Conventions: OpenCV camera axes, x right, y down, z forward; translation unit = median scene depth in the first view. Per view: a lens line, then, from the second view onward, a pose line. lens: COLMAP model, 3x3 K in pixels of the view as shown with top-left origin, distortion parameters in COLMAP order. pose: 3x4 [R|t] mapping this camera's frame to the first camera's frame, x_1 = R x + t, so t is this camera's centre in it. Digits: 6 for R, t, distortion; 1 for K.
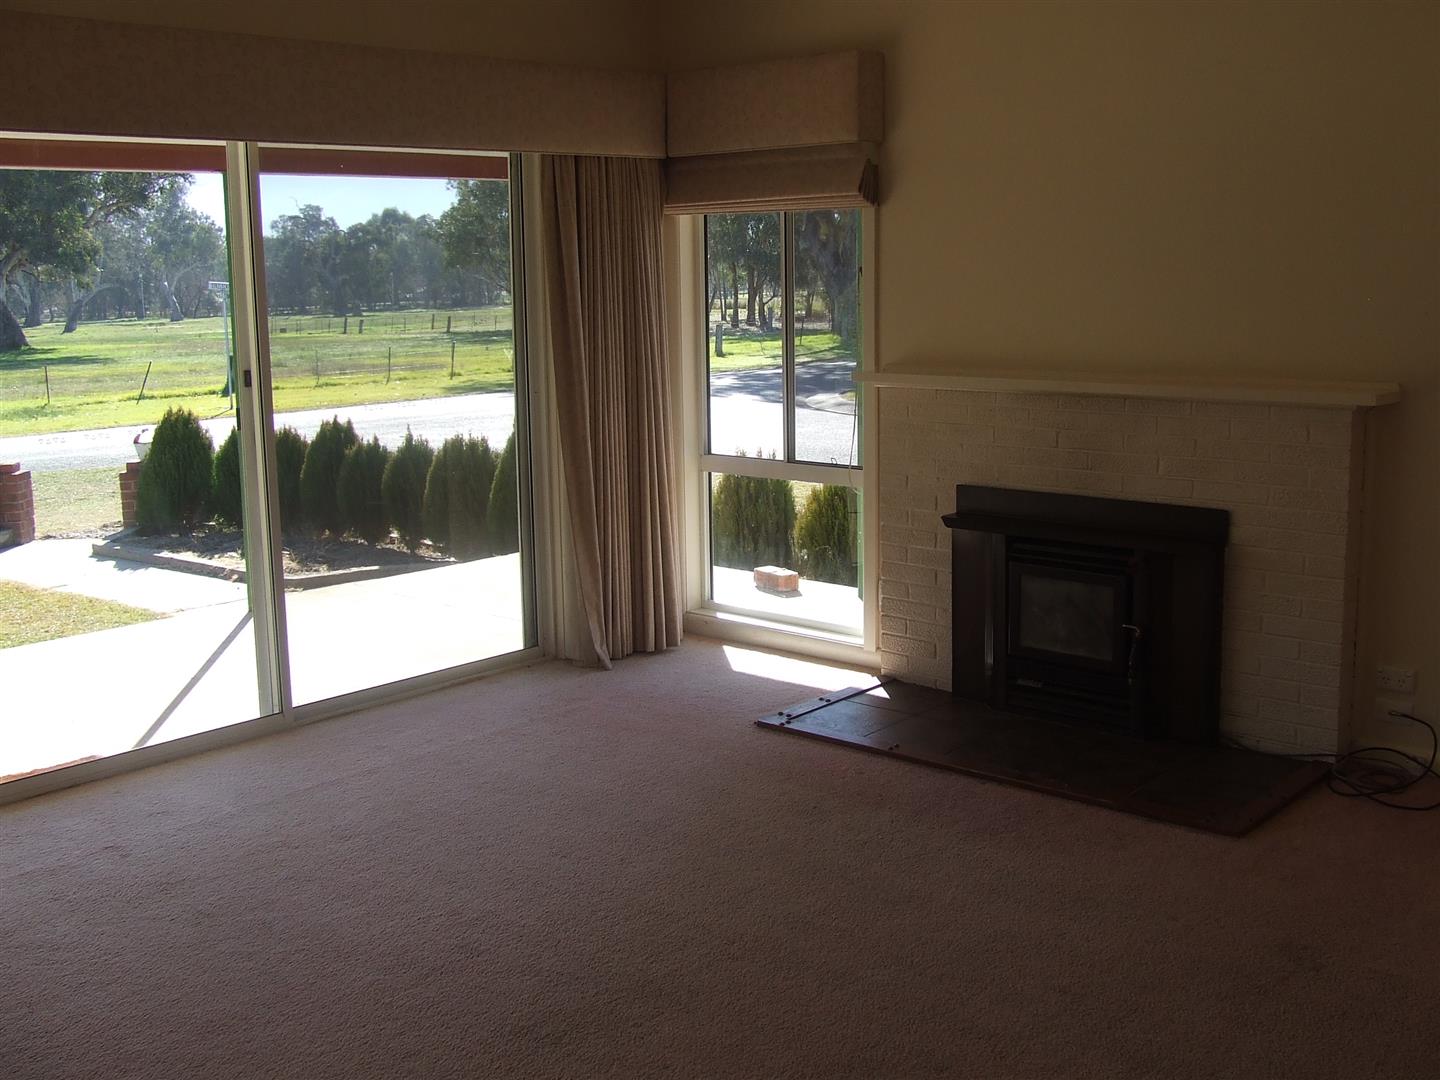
lens RADIAL K [[1579.0, 0, 720.0], [0, 1579.0, 540.0], [0, 0, 1]] dist [-0.051088, -0.011933]
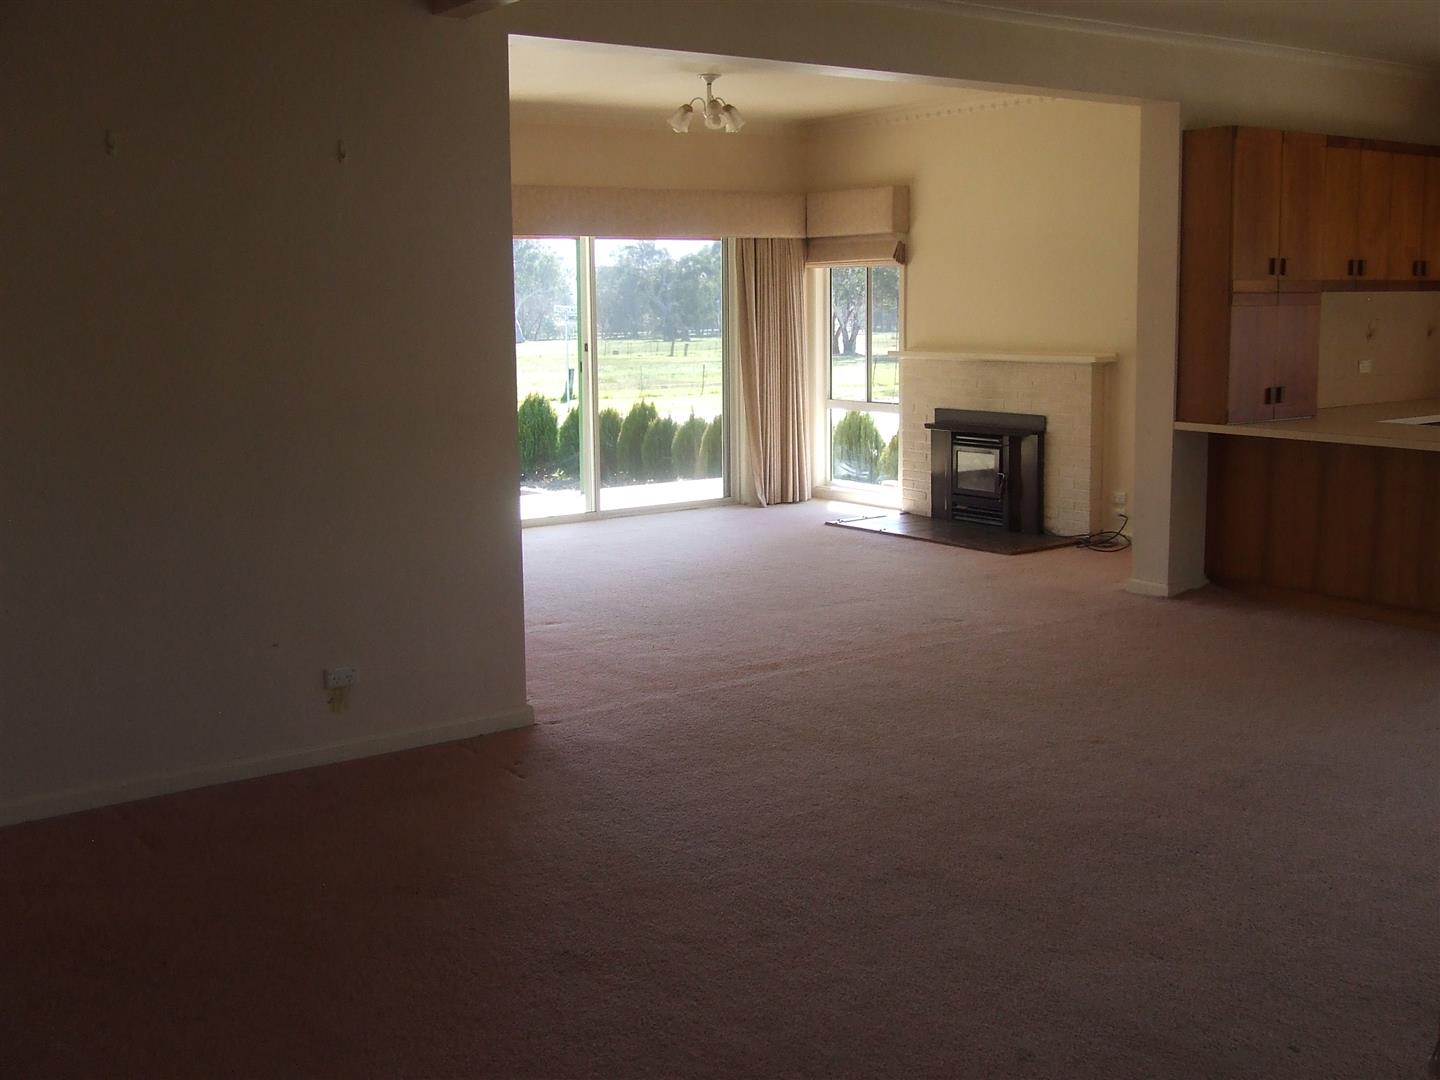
lens RADIAL K [[1579.0, 0, 720.0], [0, 1579.0, 540.0], [0, 0, 1]] dist [-0.051088, -0.011933]
pose [[0.979211, 0.036411, -0.199550, 0.230317], [-0.040025, 0.999099, -0.014107, 0.134094], [0.198856, 0.021800, 0.979786, -0.775213]]
